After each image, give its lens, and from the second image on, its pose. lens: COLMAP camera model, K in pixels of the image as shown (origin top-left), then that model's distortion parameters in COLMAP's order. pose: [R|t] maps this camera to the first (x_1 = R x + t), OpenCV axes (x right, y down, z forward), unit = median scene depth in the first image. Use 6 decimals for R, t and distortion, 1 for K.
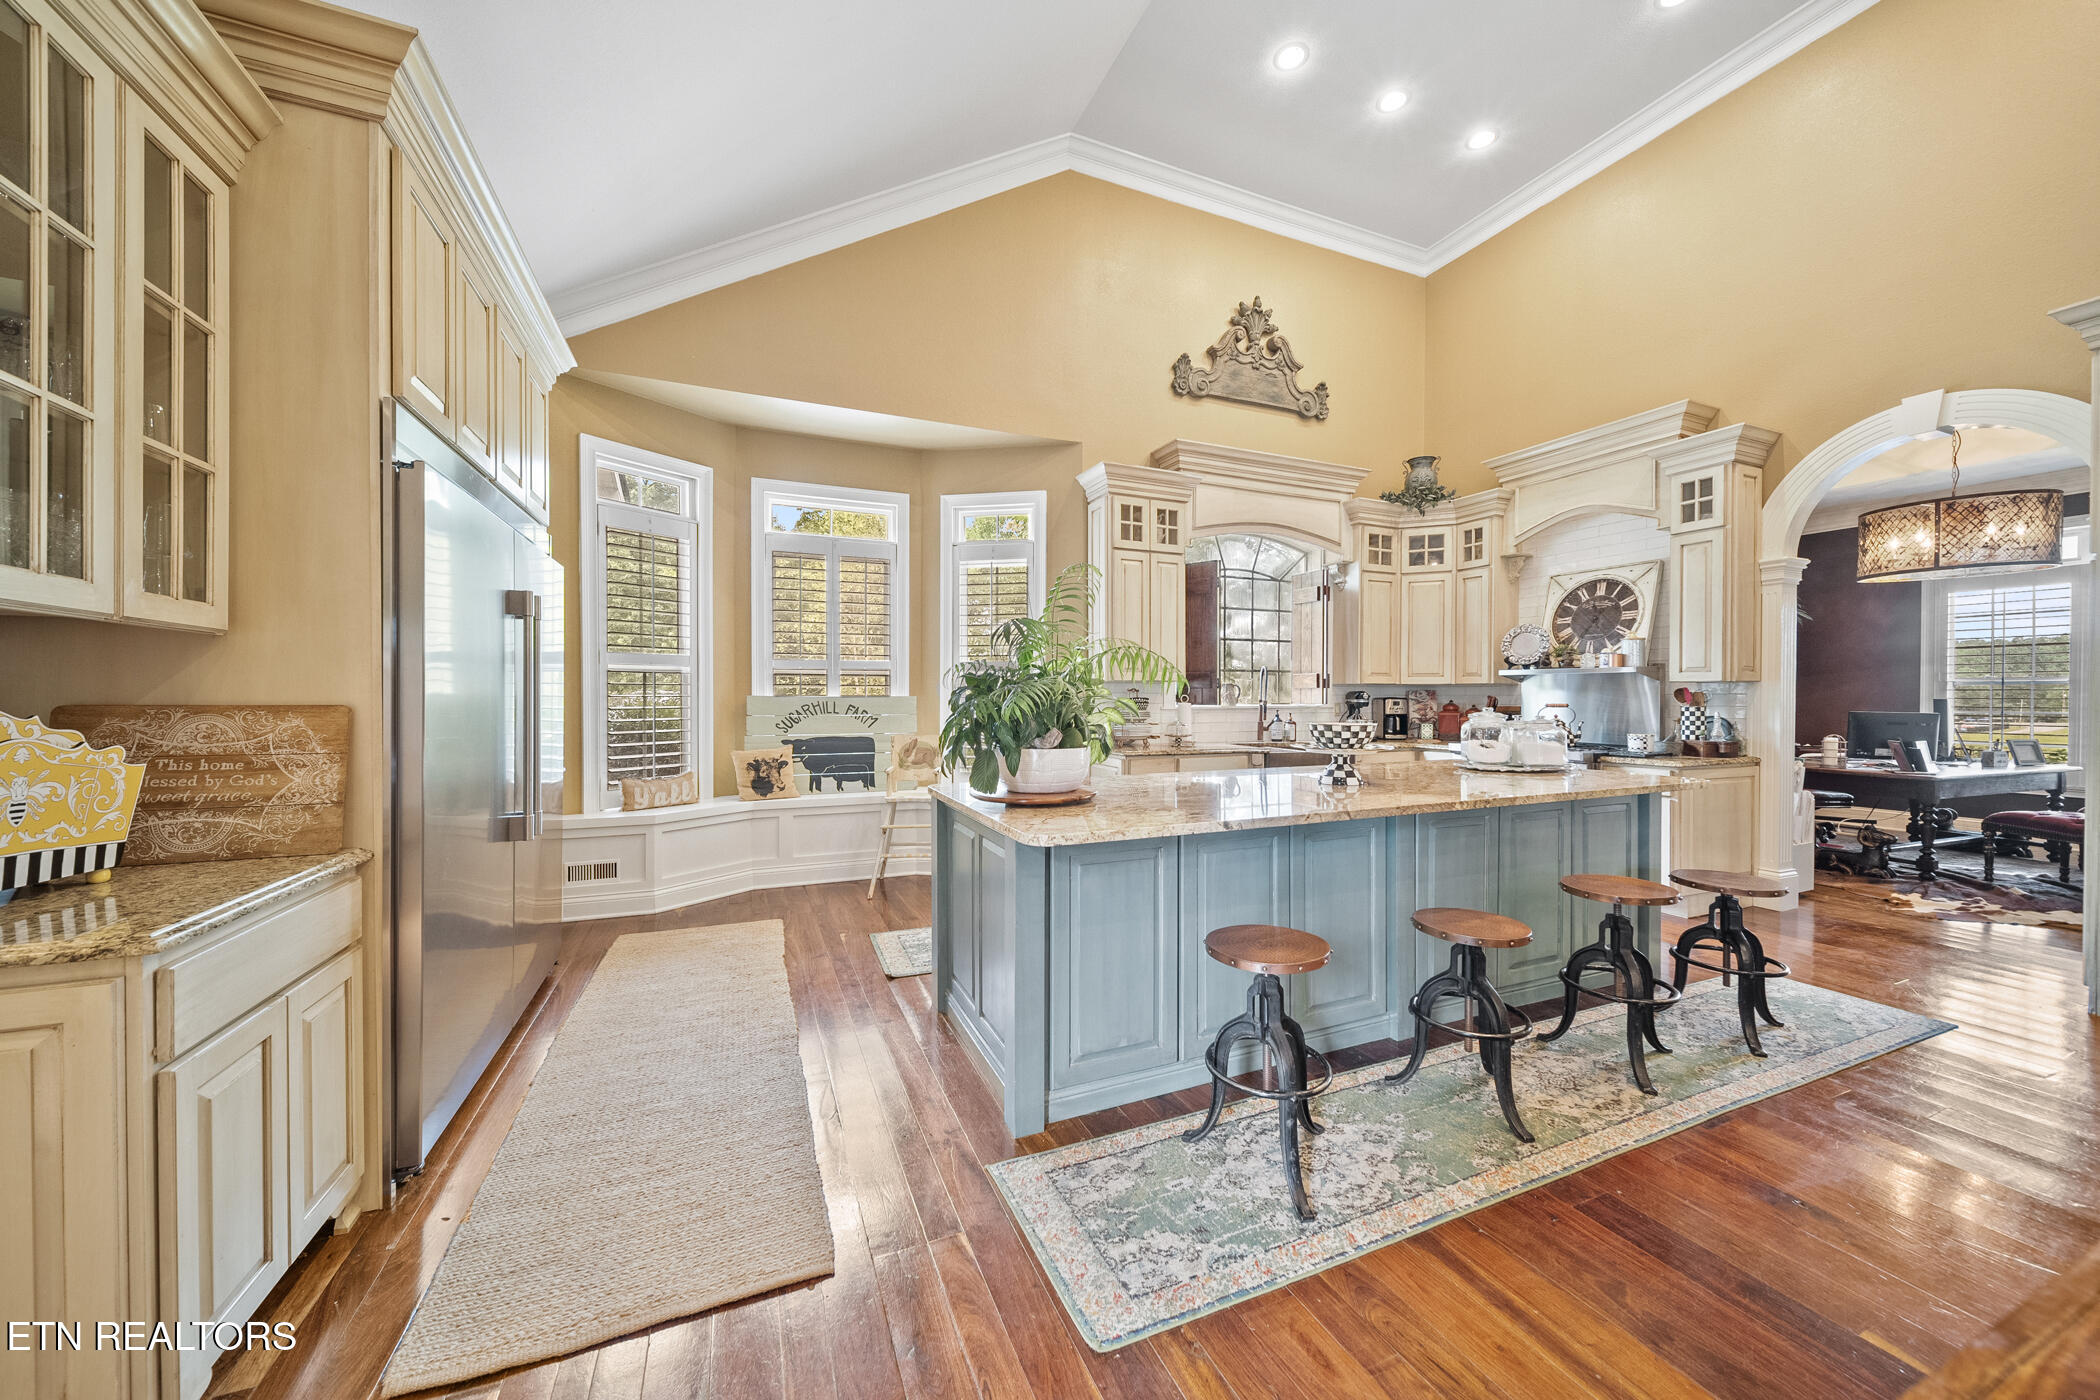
lens RADIAL K [[732.4, 0, 1050.0], [0, 732.4, 700.0], [0, 0, 1]] dist [0.002310, -0.001907]
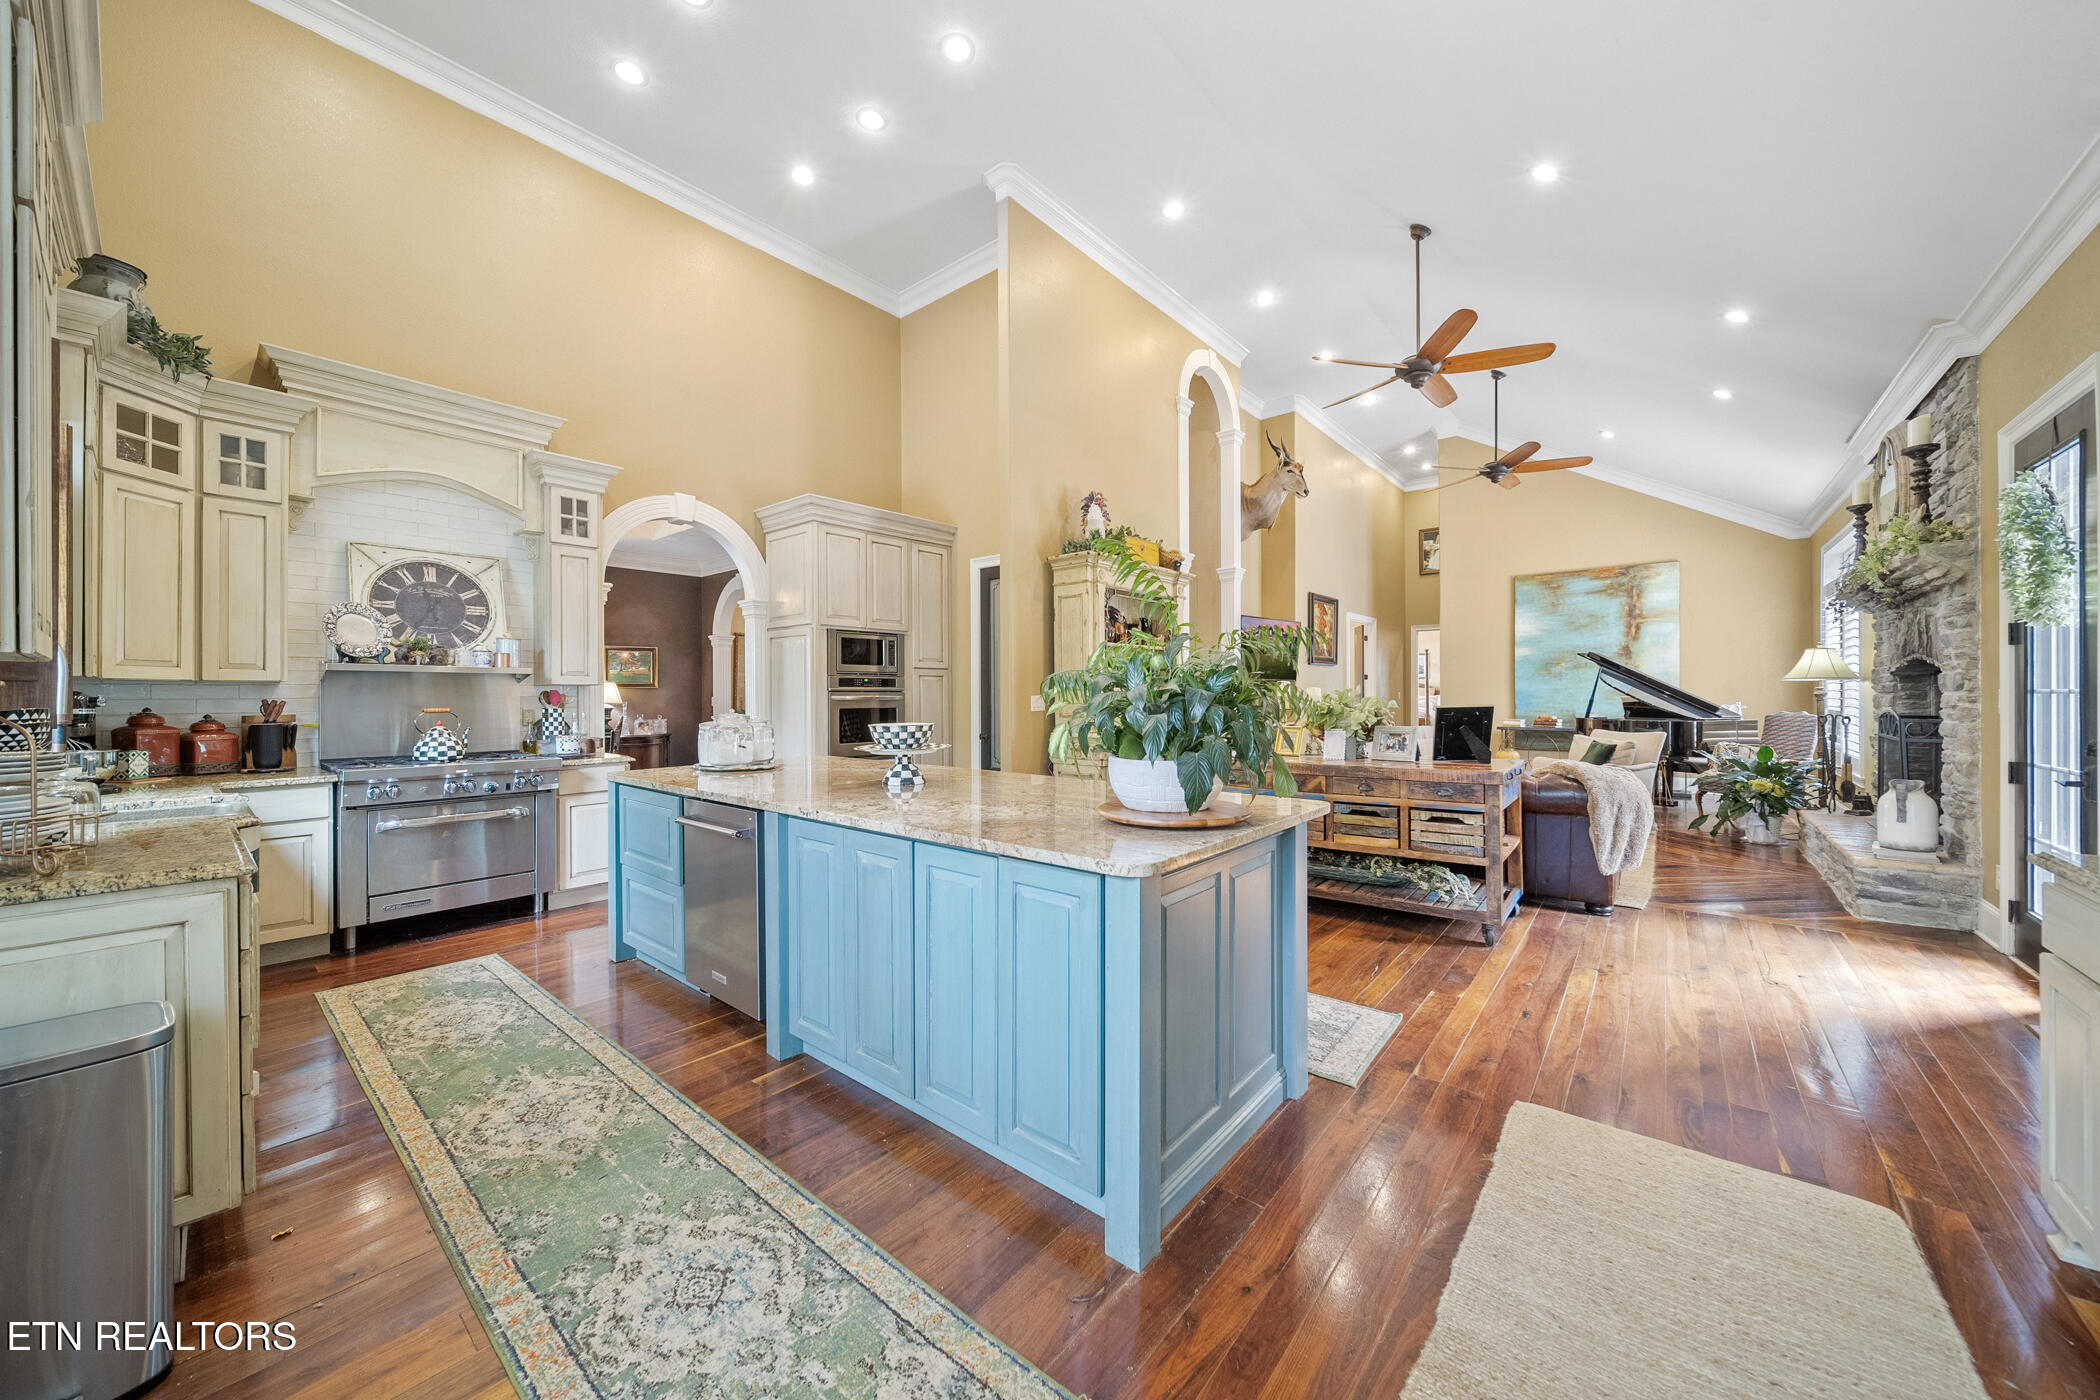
lens RADIAL K [[739.0, 0, 1056.8], [0, 739.0, 695.7], [0, 0, 1]] dist [0.000831, -0.002447]
pose [[-0.460791, 0.002376, 0.887505, -0.343730], [0.010842, 0.999937, 0.002952, -0.003981], [-0.887442, 0.010983, -0.460788, 0.727592]]
